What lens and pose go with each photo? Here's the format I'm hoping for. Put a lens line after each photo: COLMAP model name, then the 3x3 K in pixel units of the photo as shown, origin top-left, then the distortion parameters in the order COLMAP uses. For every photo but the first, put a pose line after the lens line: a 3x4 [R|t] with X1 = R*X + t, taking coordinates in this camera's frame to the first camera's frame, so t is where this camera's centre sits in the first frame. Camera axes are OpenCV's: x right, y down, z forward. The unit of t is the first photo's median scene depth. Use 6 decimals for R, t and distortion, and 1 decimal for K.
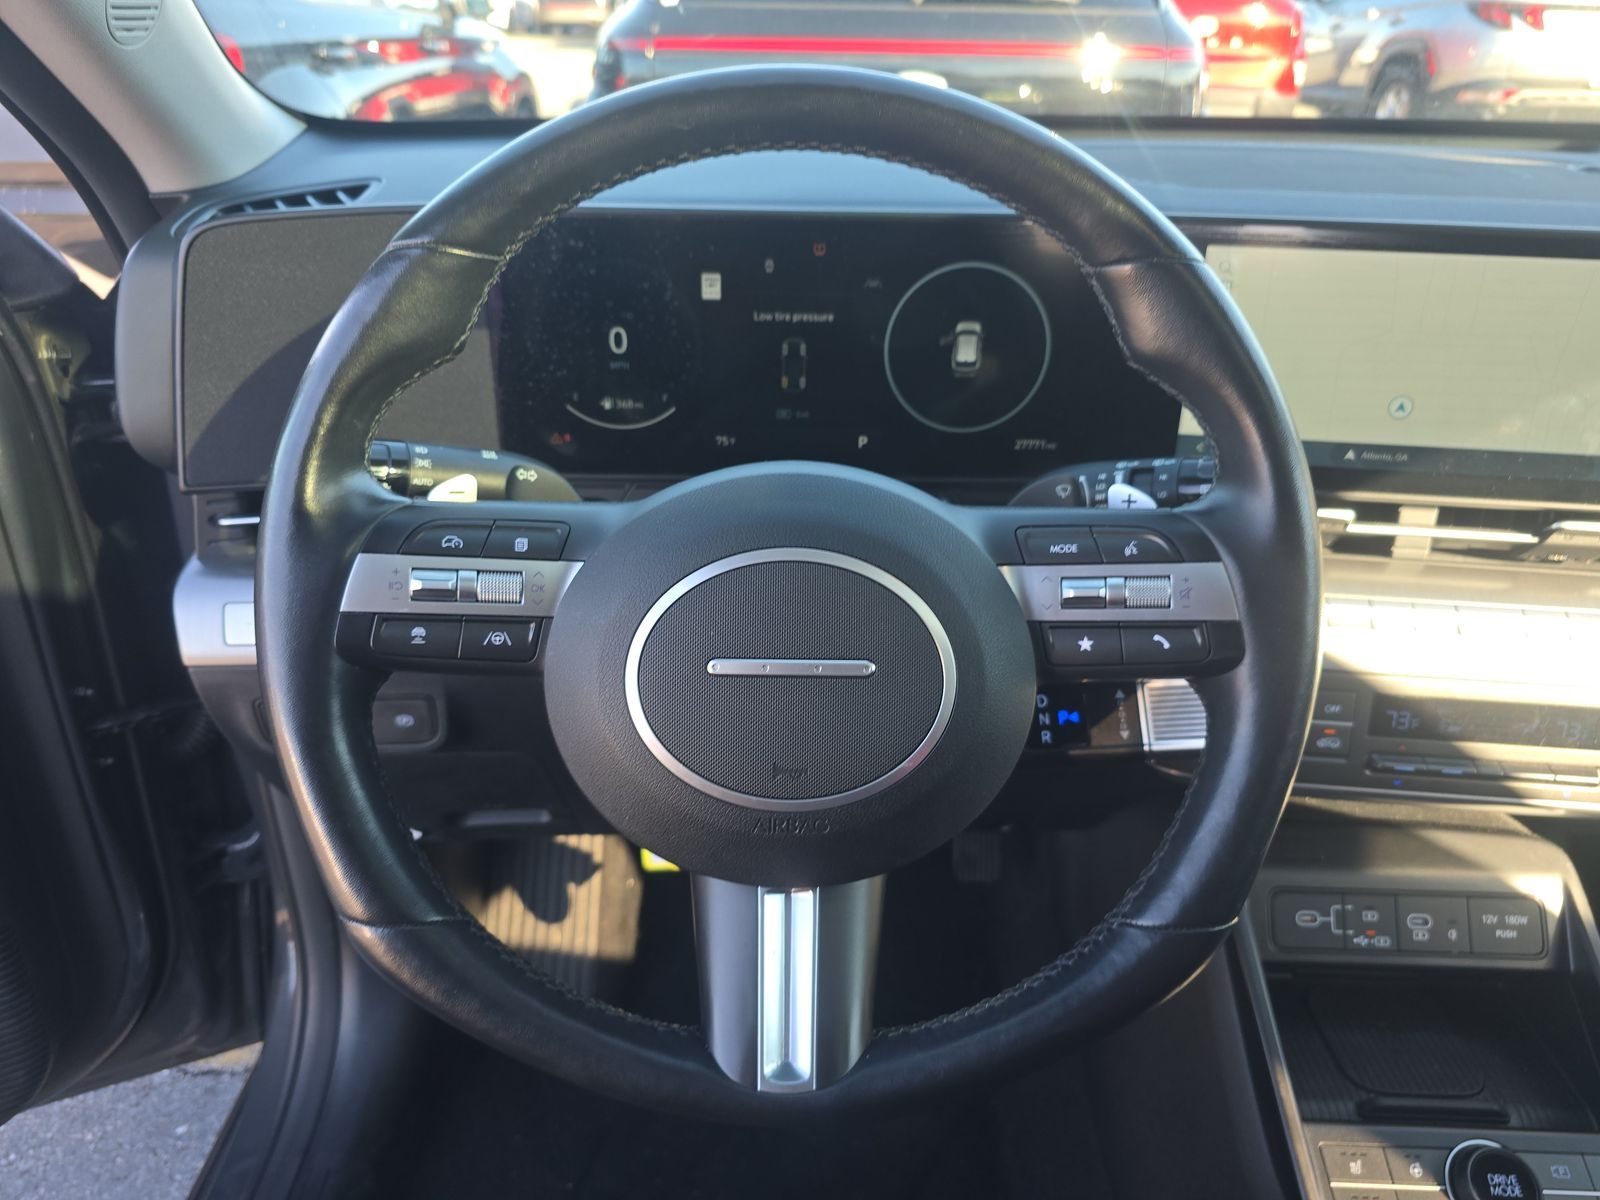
lens RADIAL K [[1089.5, 0, 806.5], [0, 1089.5, 601.2], [0, 0, 1]] dist [0.005875, -0.004044]
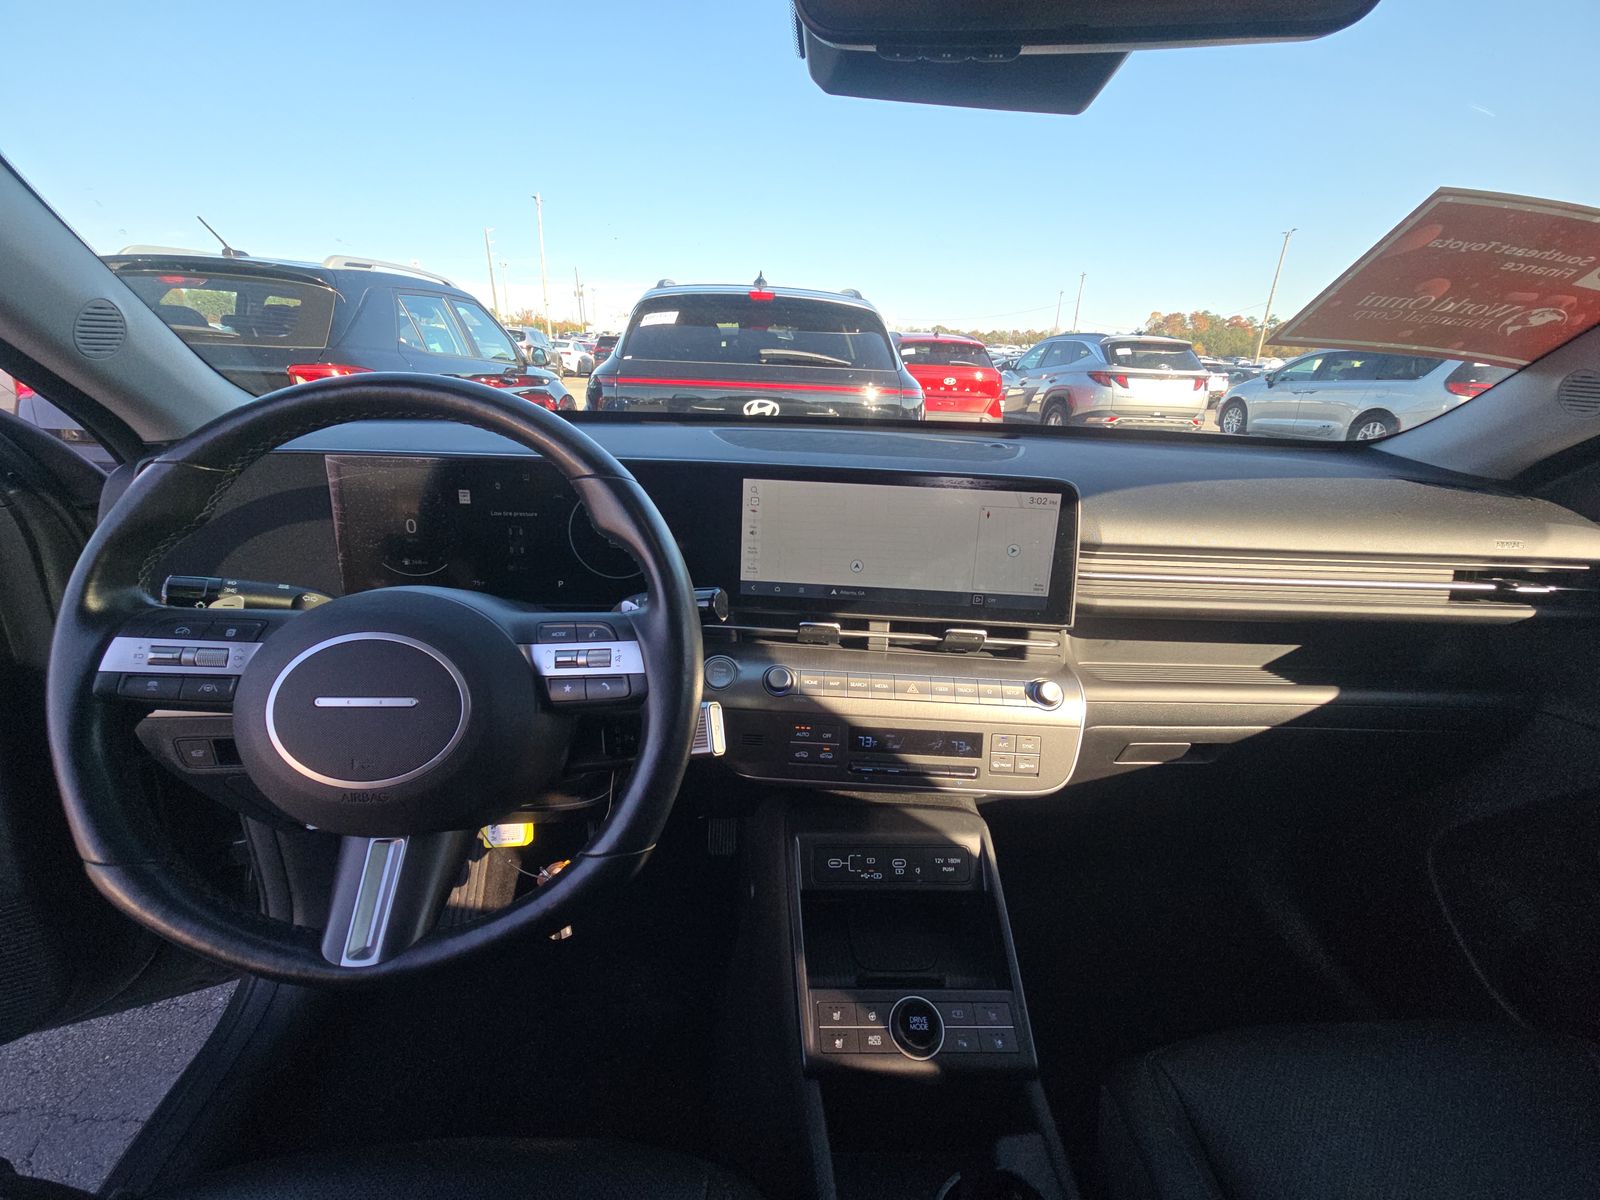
lens RADIAL K [[637.0, 0, 804.0], [0, 637.0, 610.4], [0, 0, 1]] dist [-0.000854, -0.000363]
pose [[0.997803, 0.000352, 0.066251, 0.377338], [0.008539, 0.990961, -0.133875, 0.036325], [-0.065699, 0.134147, 0.988781, -0.033618]]
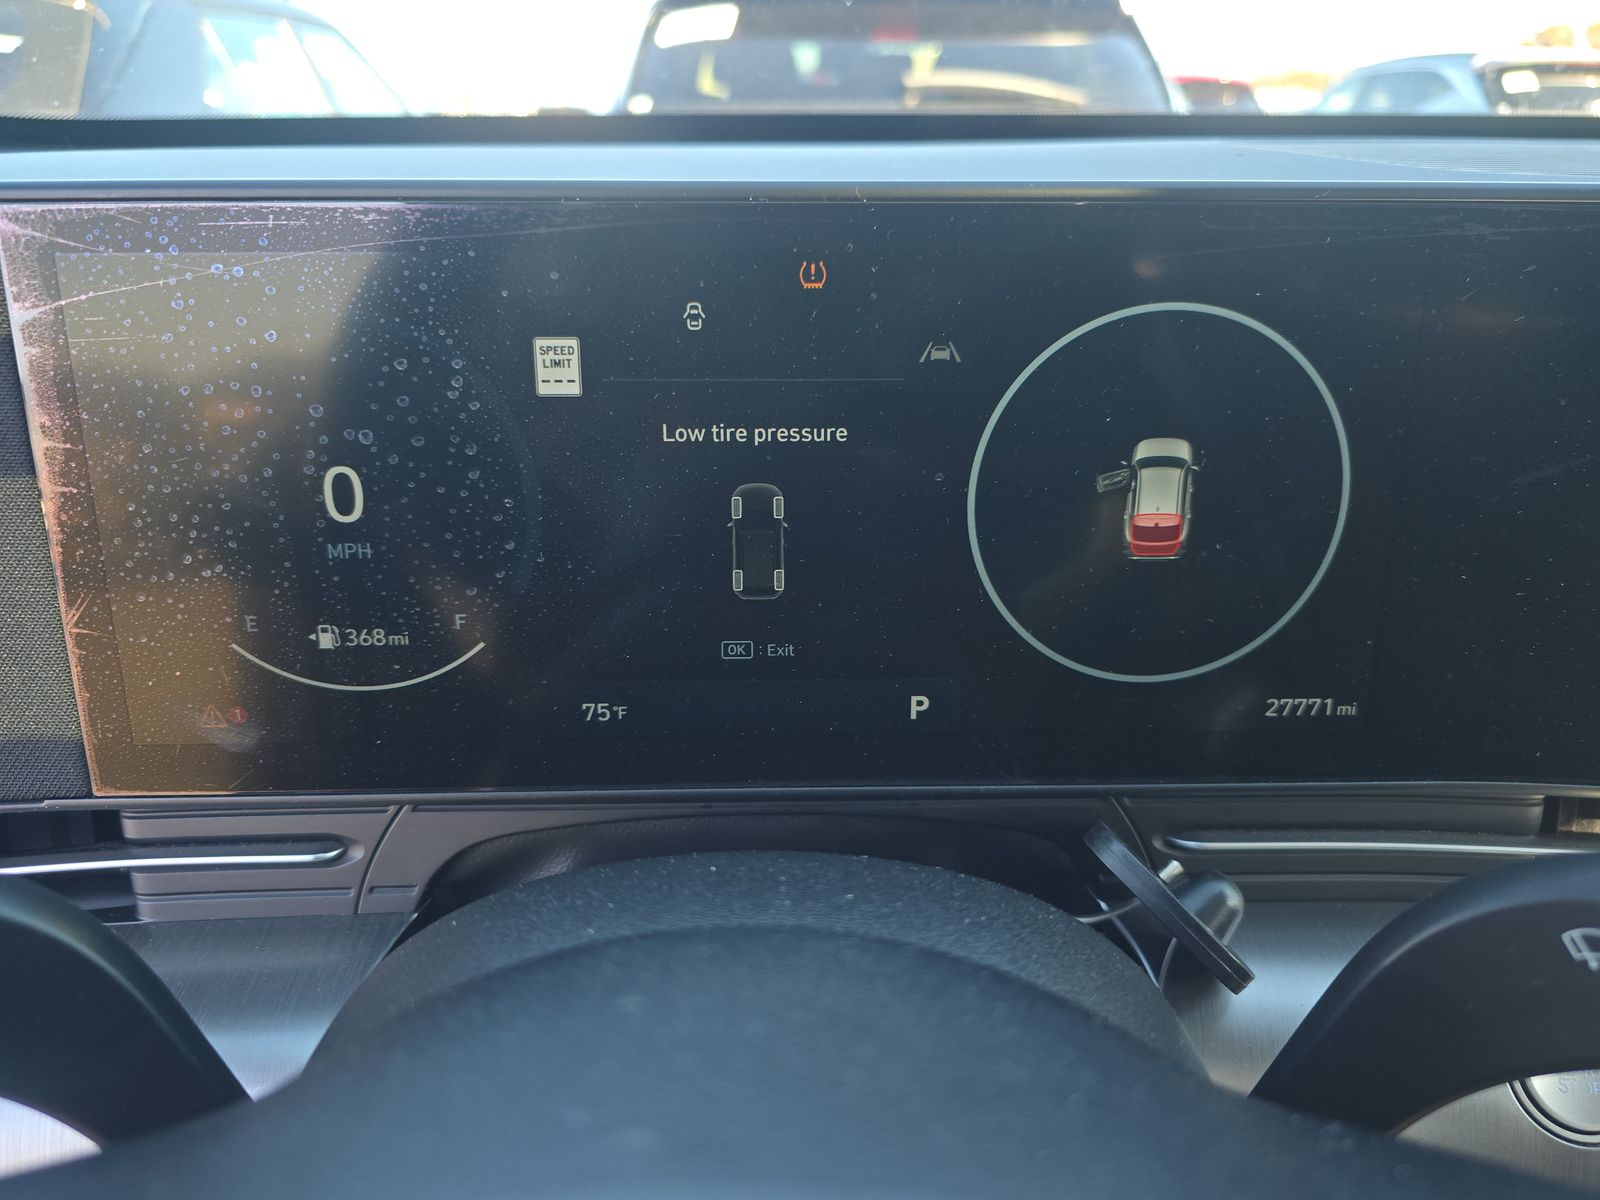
lens RADIAL K [[1089.5, 0, 798.2], [0, 1089.5, 597.7], [0, 0, 1]] dist [0.005875, -0.004044]
pose [[0.999807, -0.016998, -0.009871, 0.008188], [0.015739, 0.993121, -0.116027, -0.142501], [0.011776, 0.115849, 0.993197, 0.565411]]
